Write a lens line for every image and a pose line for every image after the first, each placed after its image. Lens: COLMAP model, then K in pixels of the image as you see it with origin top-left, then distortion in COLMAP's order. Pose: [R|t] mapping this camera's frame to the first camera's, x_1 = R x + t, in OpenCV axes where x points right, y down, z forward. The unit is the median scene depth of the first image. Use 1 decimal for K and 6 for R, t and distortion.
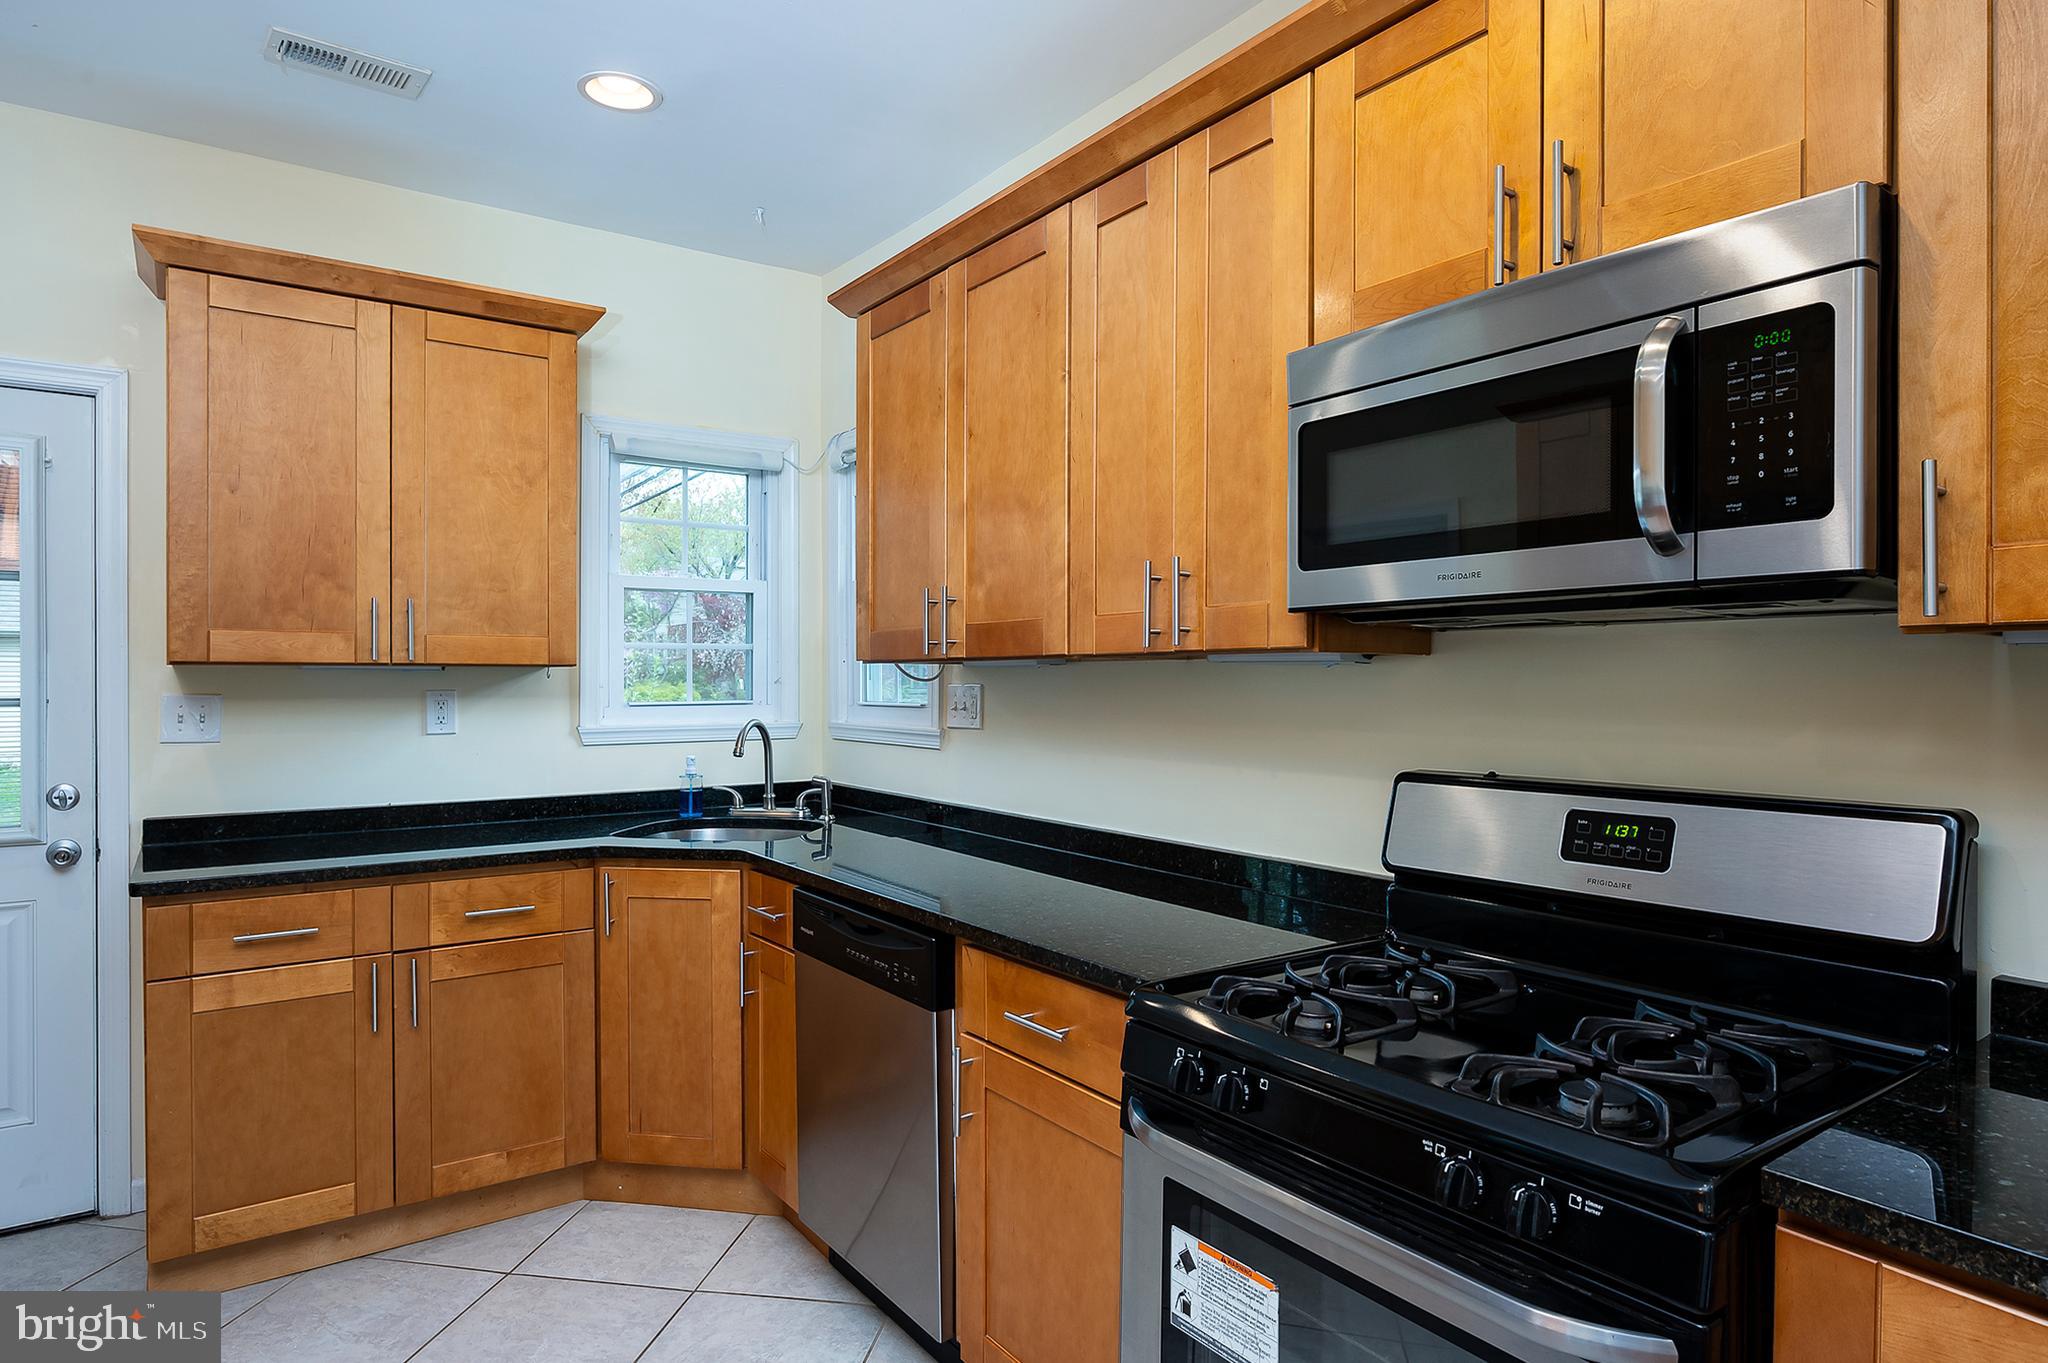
lens RADIAL K [[1110.8, 0, 978.9], [0, 1110.8, 679.0], [0, 0, 1]] dist [-0.003083, 0.000932]
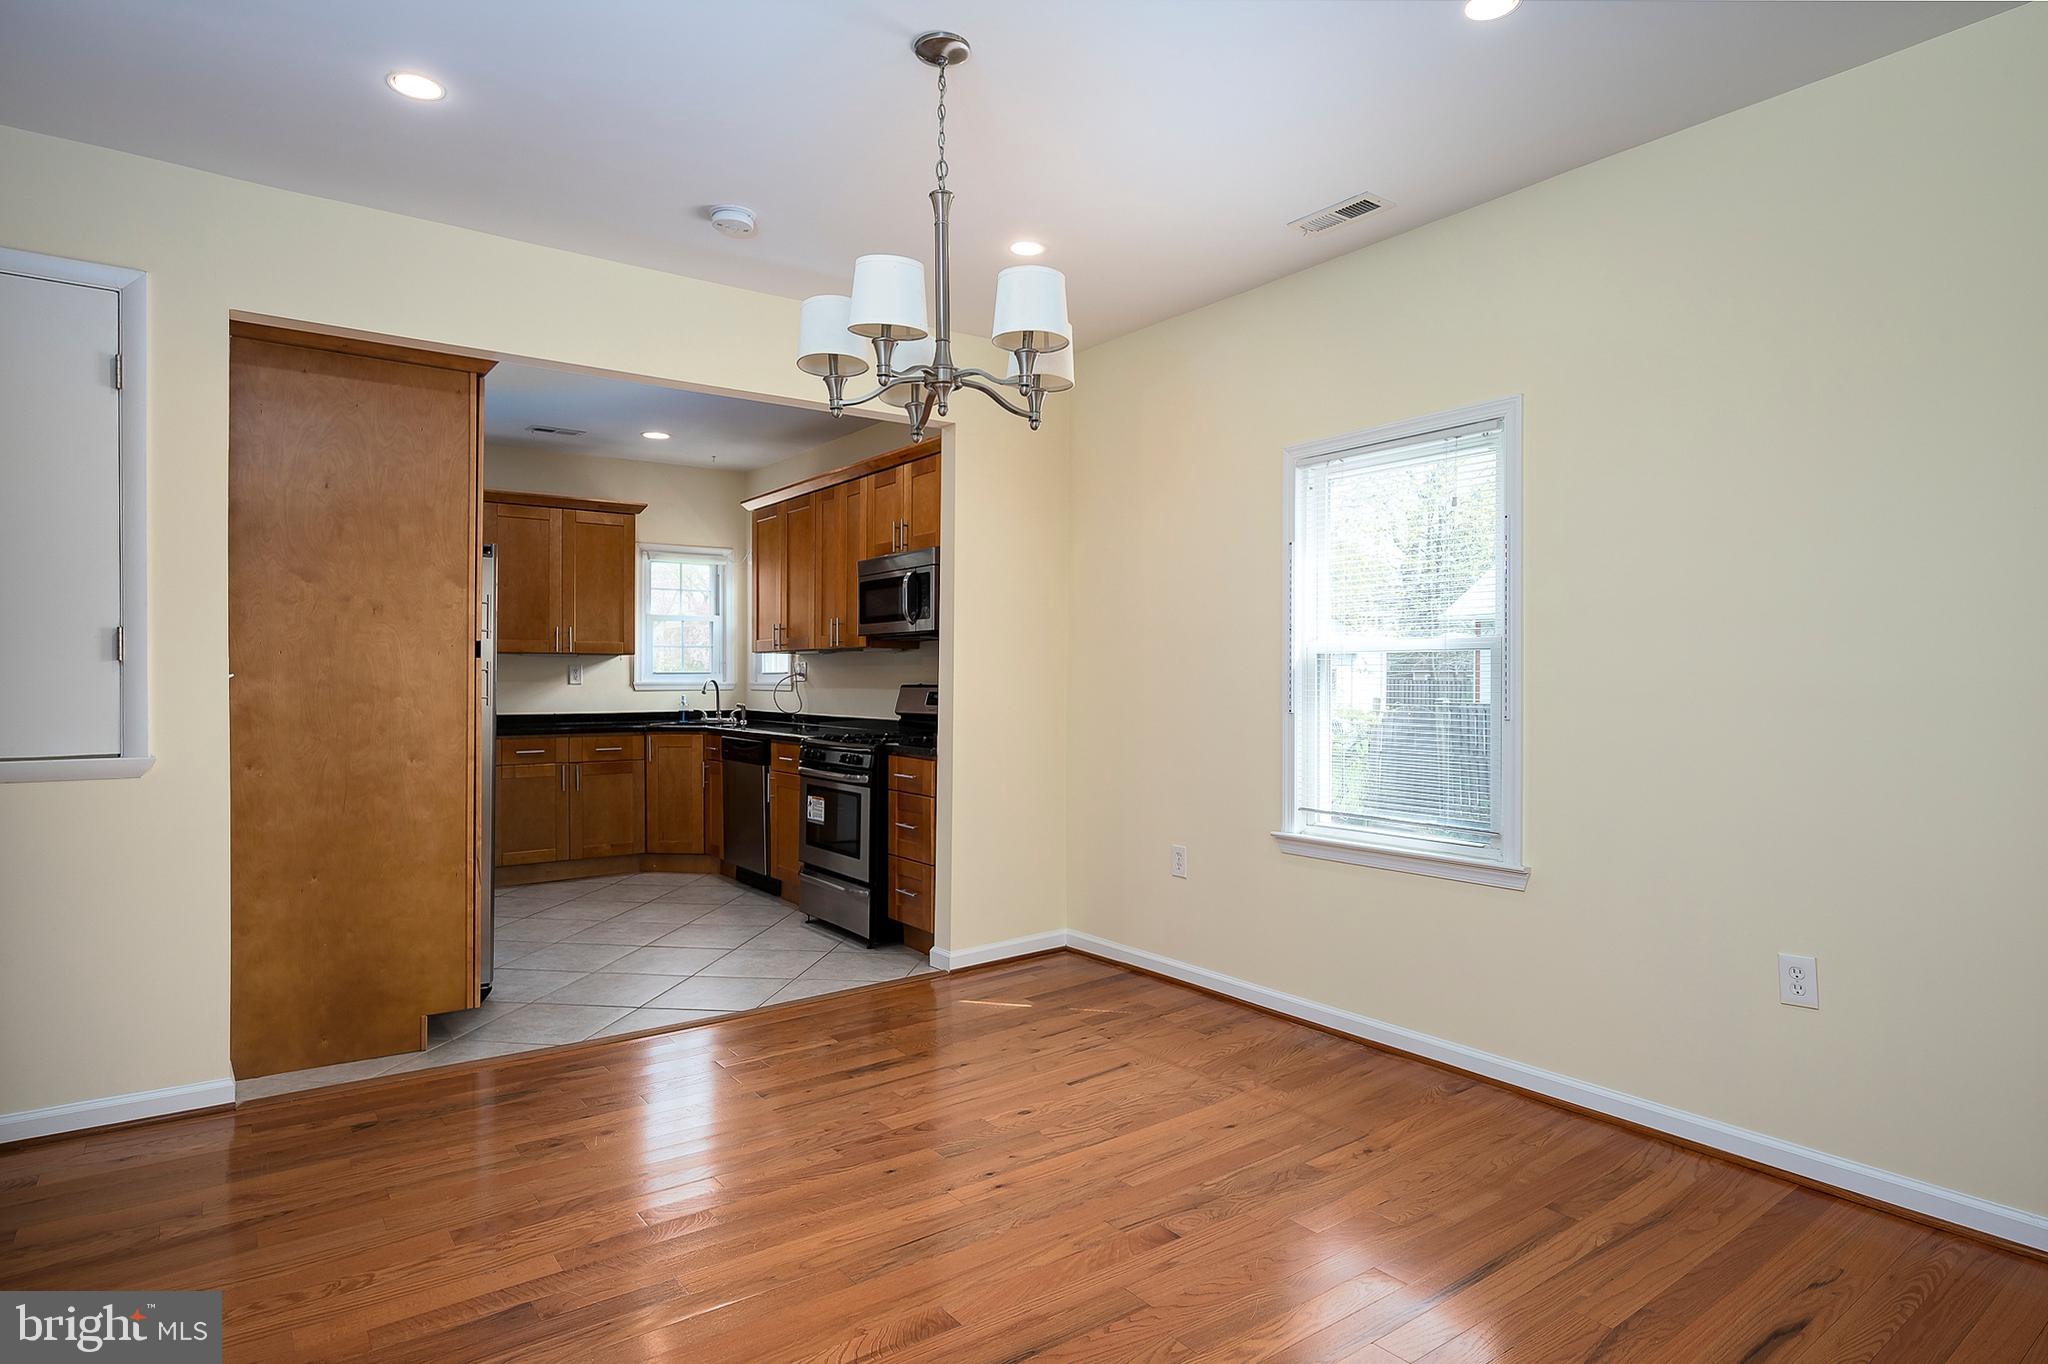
lens RADIAL K [[1110.8, 0, 999.8], [0, 1110.8, 681.4], [0, 0, 1]] dist [-0.003083, 0.000932]
pose [[0.999616, 0.000771, 0.027690, 0.383420], [-0.000726, 0.999998, -0.001667, 0.053166], [-0.027691, 0.001646, 0.999615, -1.521793]]
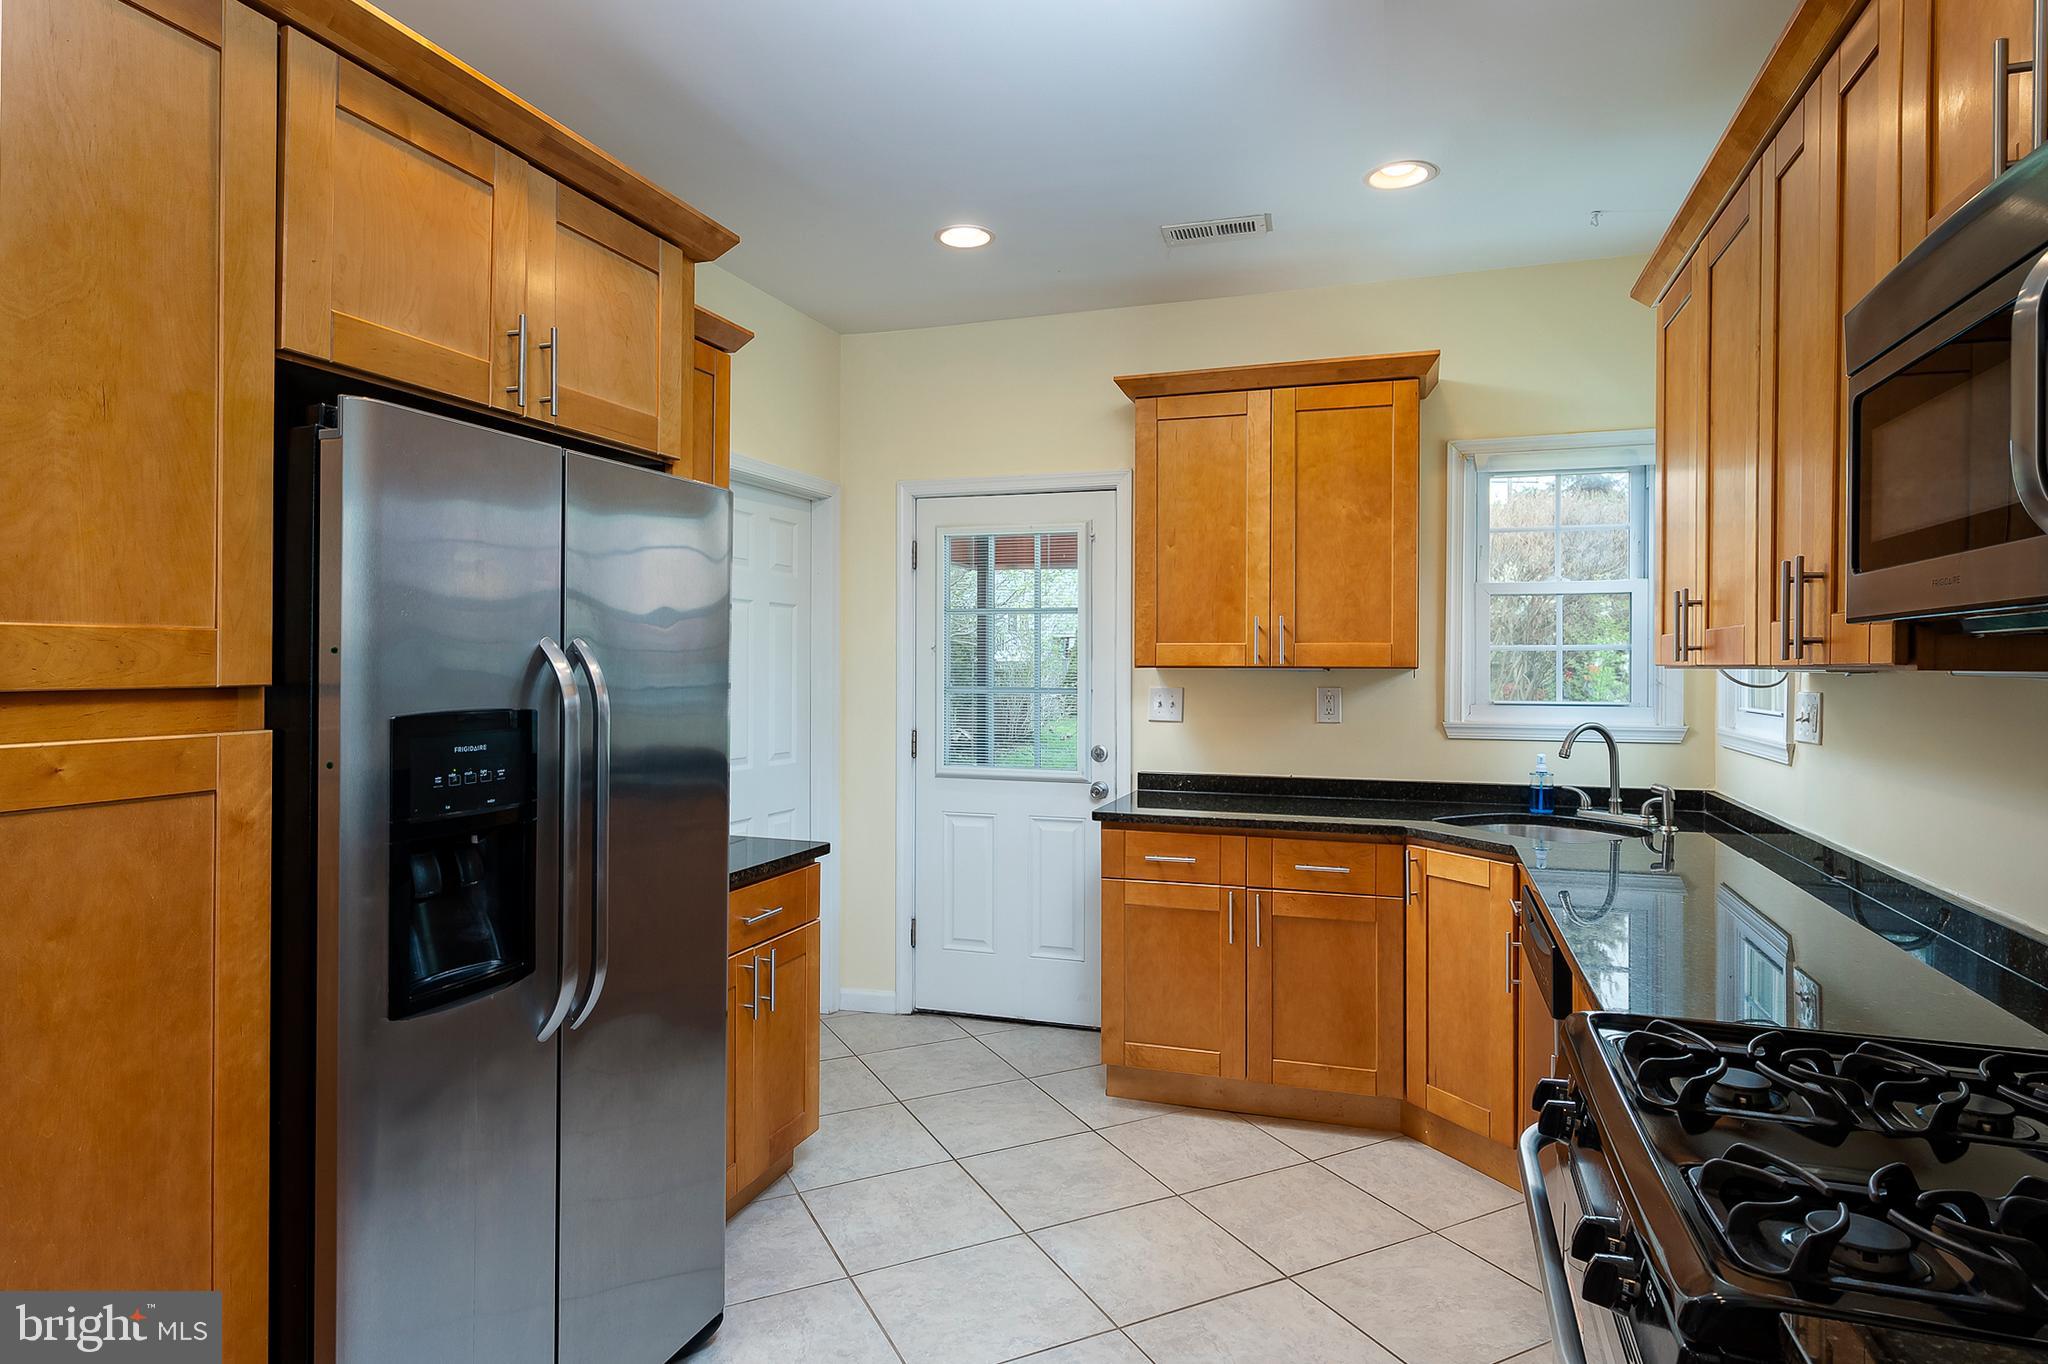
lens RADIAL K [[1110.8, 0, 1086.3], [0, 1110.8, 663.9], [0, 0, 1]] dist [-0.003083, 0.000932]
pose [[0.626142, 0.003203, -0.779703, 0.348610], [-0.004720, 0.999989, 0.000318, -0.016921], [0.779695, 0.003481, 0.626150, 0.022247]]
